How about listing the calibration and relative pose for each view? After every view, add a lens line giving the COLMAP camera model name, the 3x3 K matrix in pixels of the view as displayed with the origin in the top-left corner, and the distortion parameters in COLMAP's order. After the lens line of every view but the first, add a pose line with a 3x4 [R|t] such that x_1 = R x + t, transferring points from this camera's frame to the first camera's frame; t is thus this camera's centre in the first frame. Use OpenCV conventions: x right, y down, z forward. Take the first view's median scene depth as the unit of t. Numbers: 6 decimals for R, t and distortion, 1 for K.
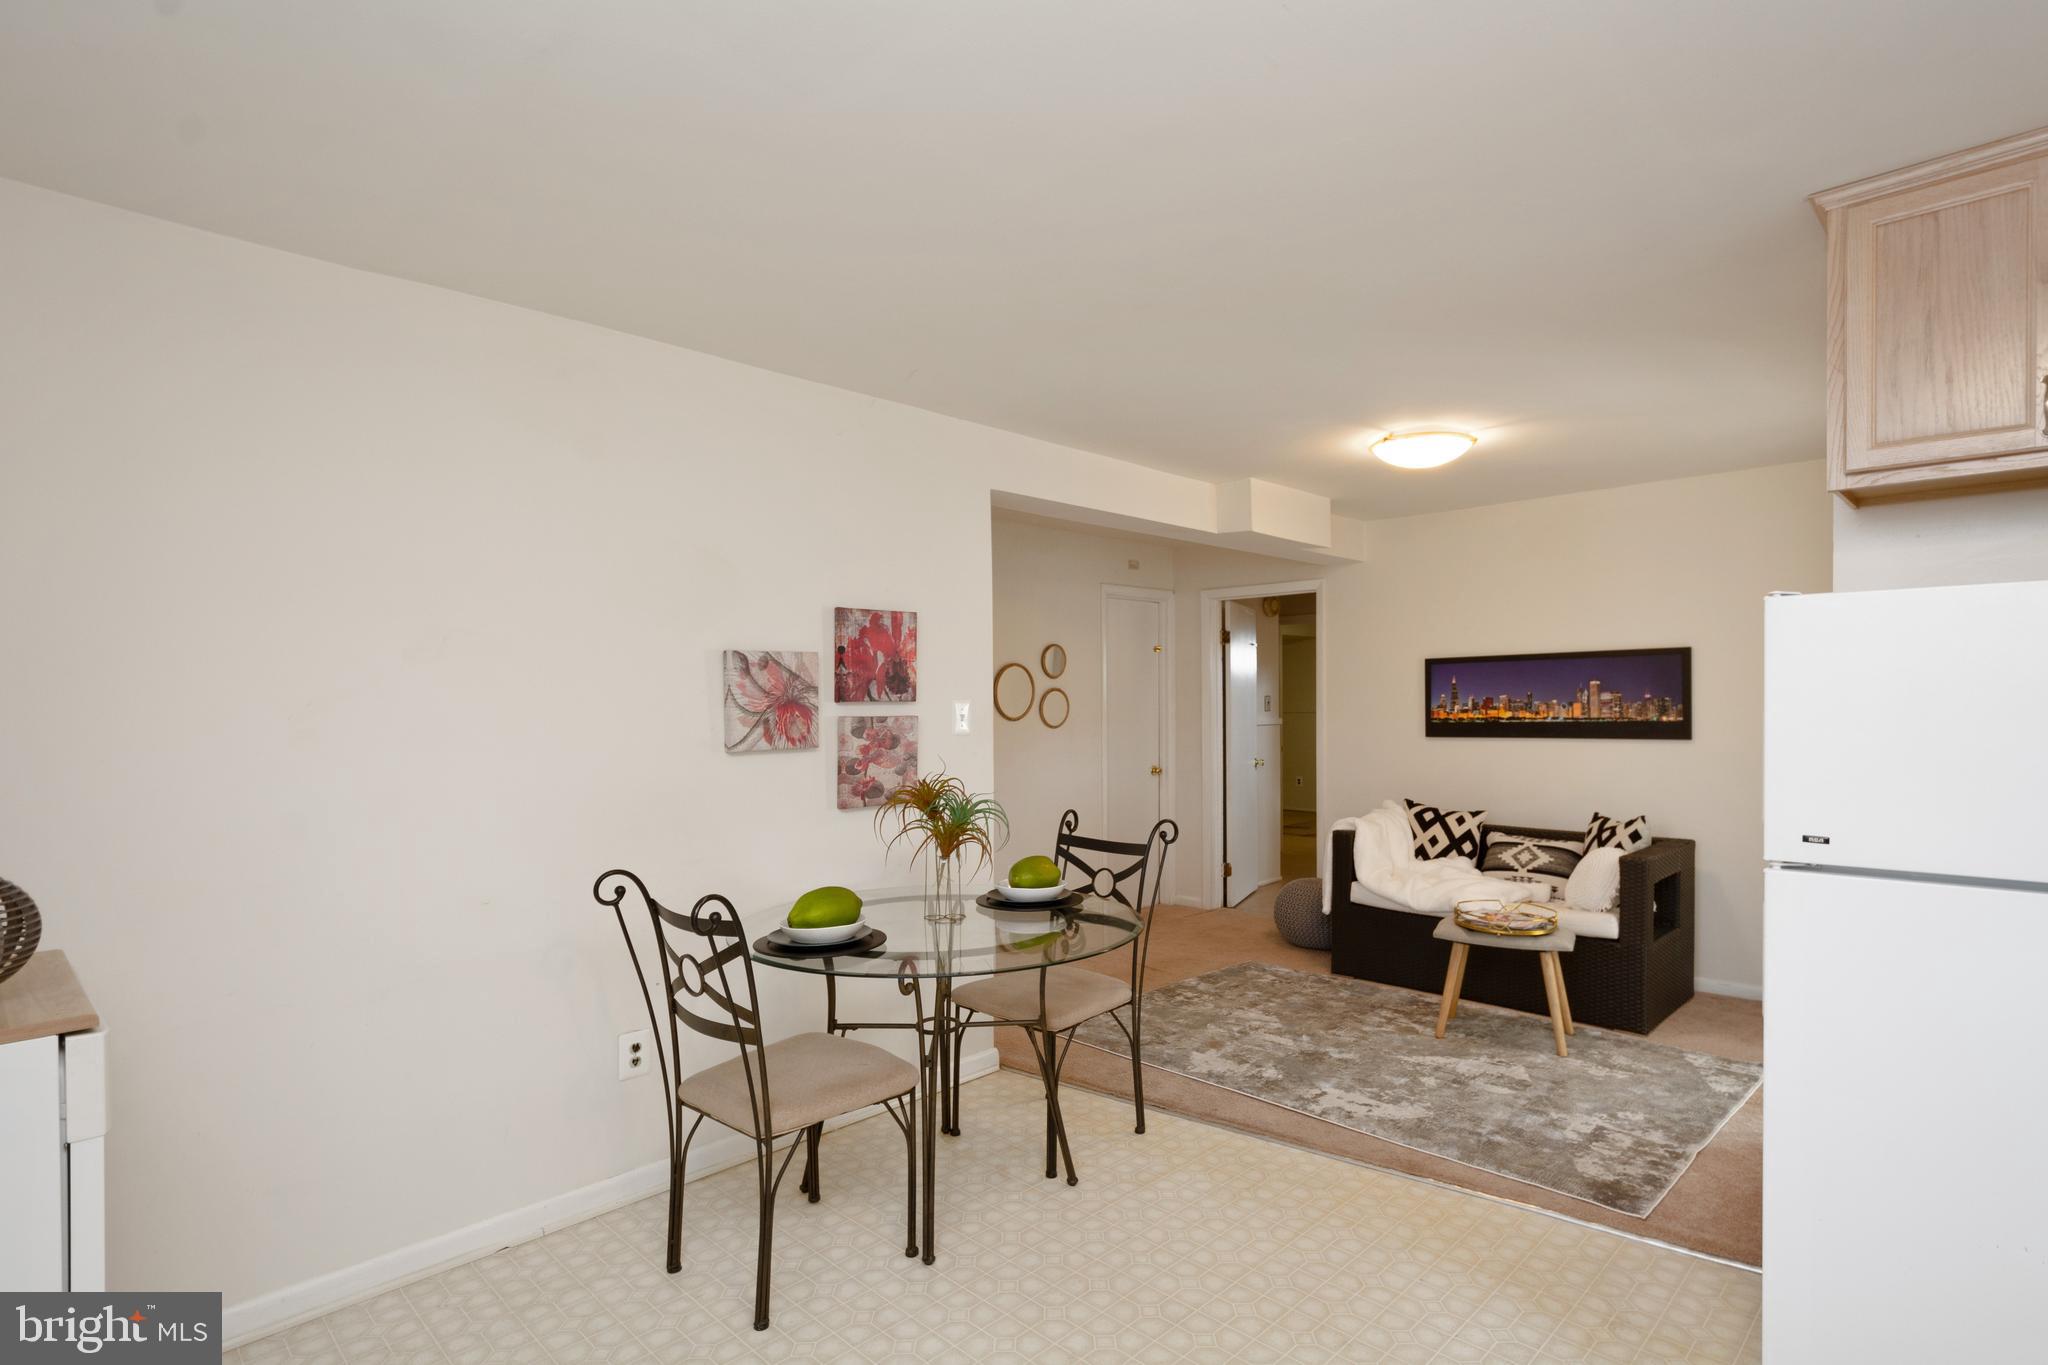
lens RADIAL K [[1032.7, 0, 1073.3], [0, 1032.7, 711.4], [0, 0, 1]] dist [0.003143, 0.000445]
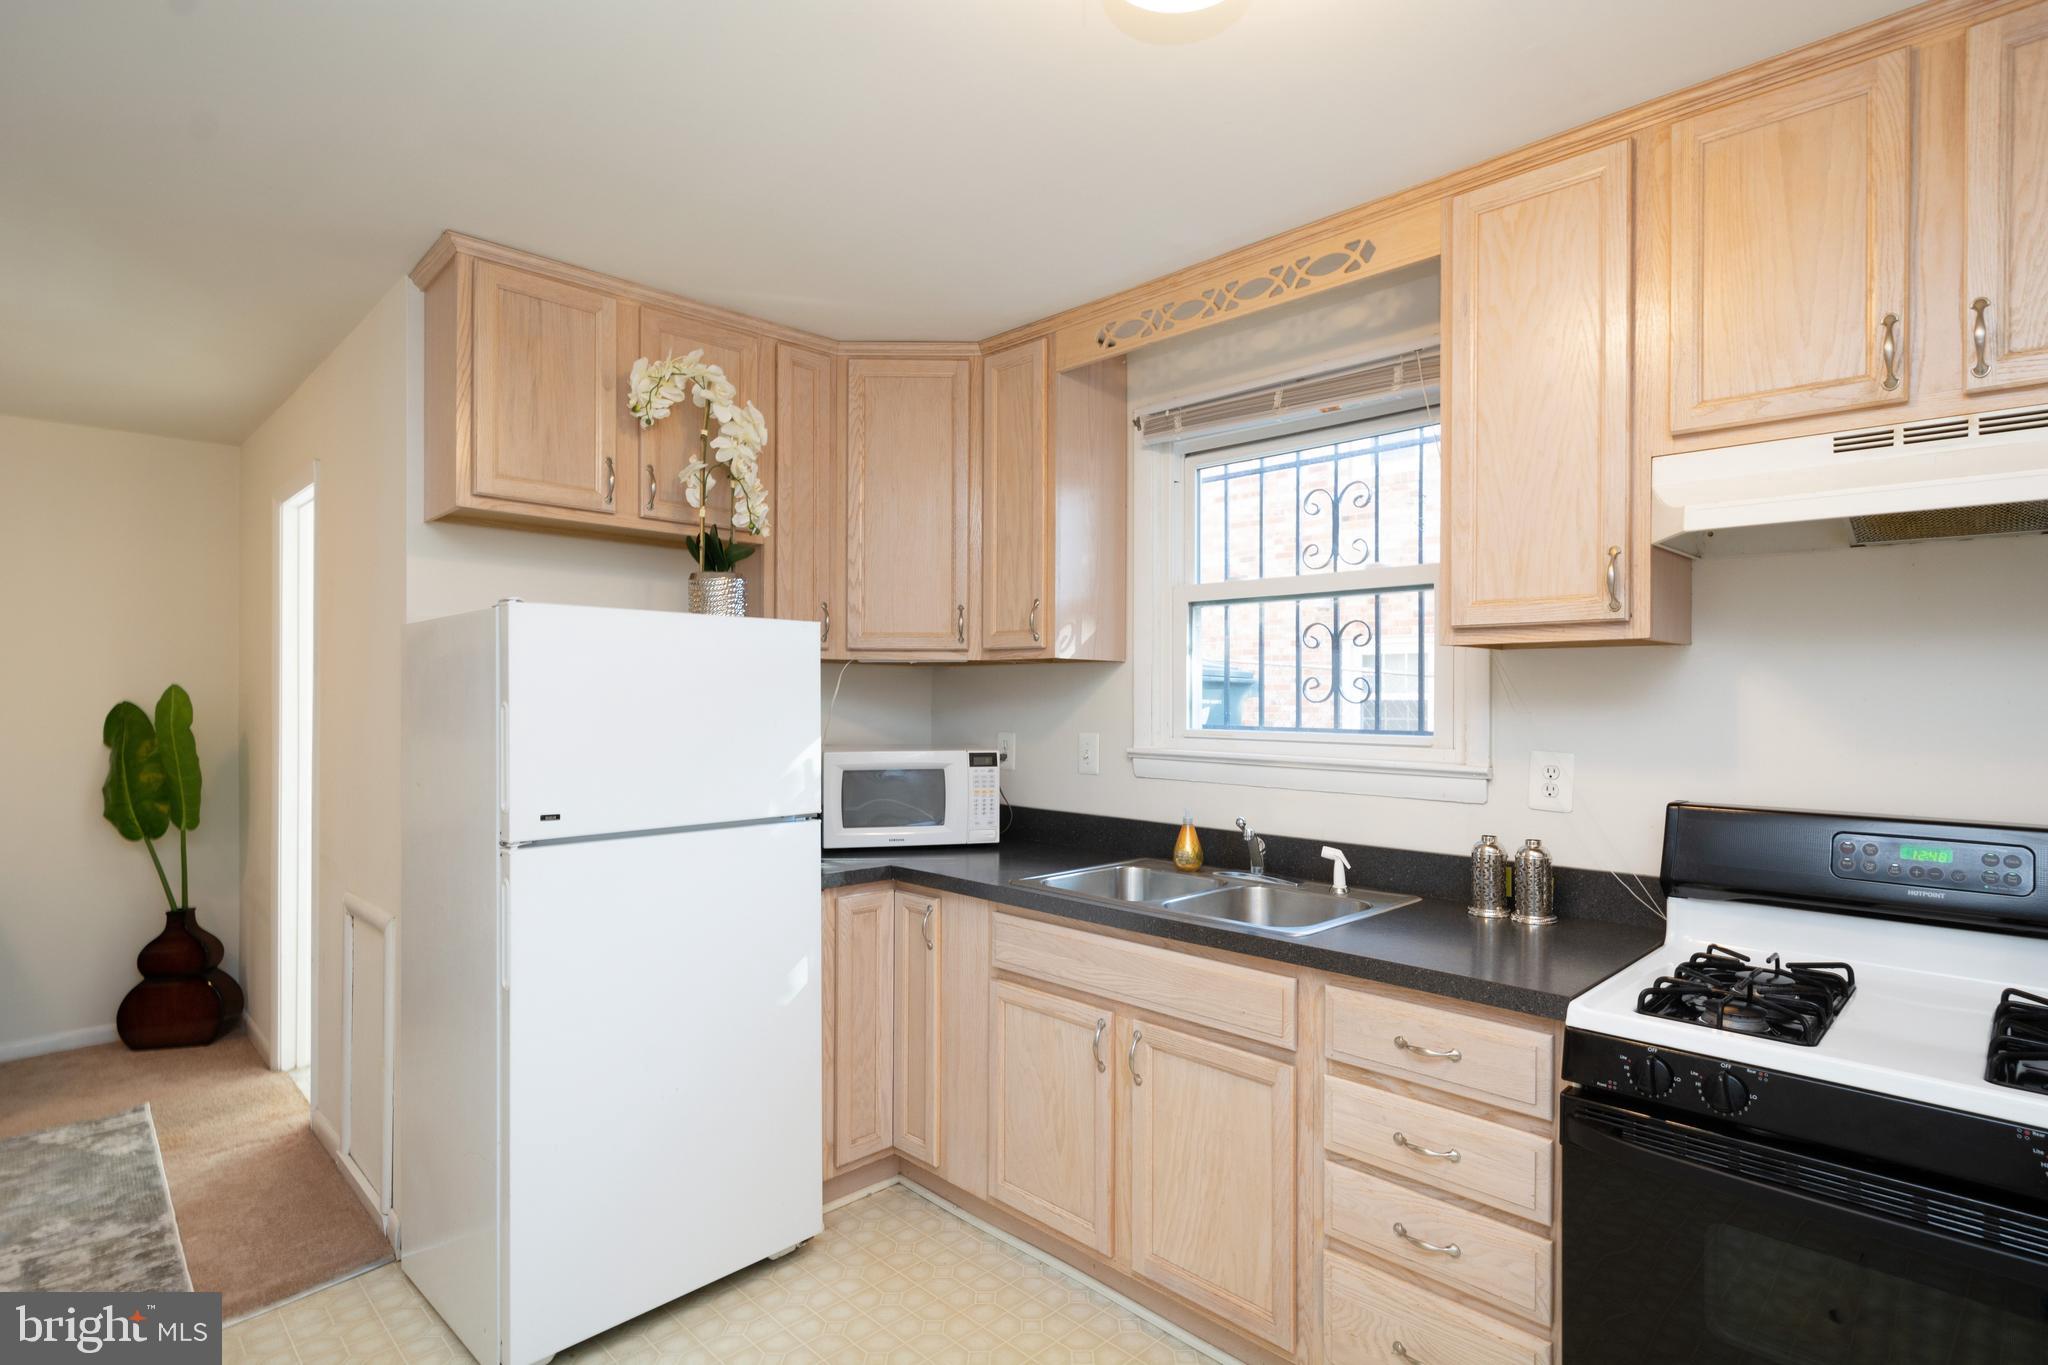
lens RADIAL K [[1032.7, 0, 1046.7], [0, 1032.7, 690.4], [0, 0, 1]] dist [0.003143, 0.000445]
pose [[-0.002914, 0.011655, 0.999928, -0.261812], [0.003947, 0.999924, -0.011643, -0.000839], [-0.999988, 0.003913, -0.002960, 0.271171]]
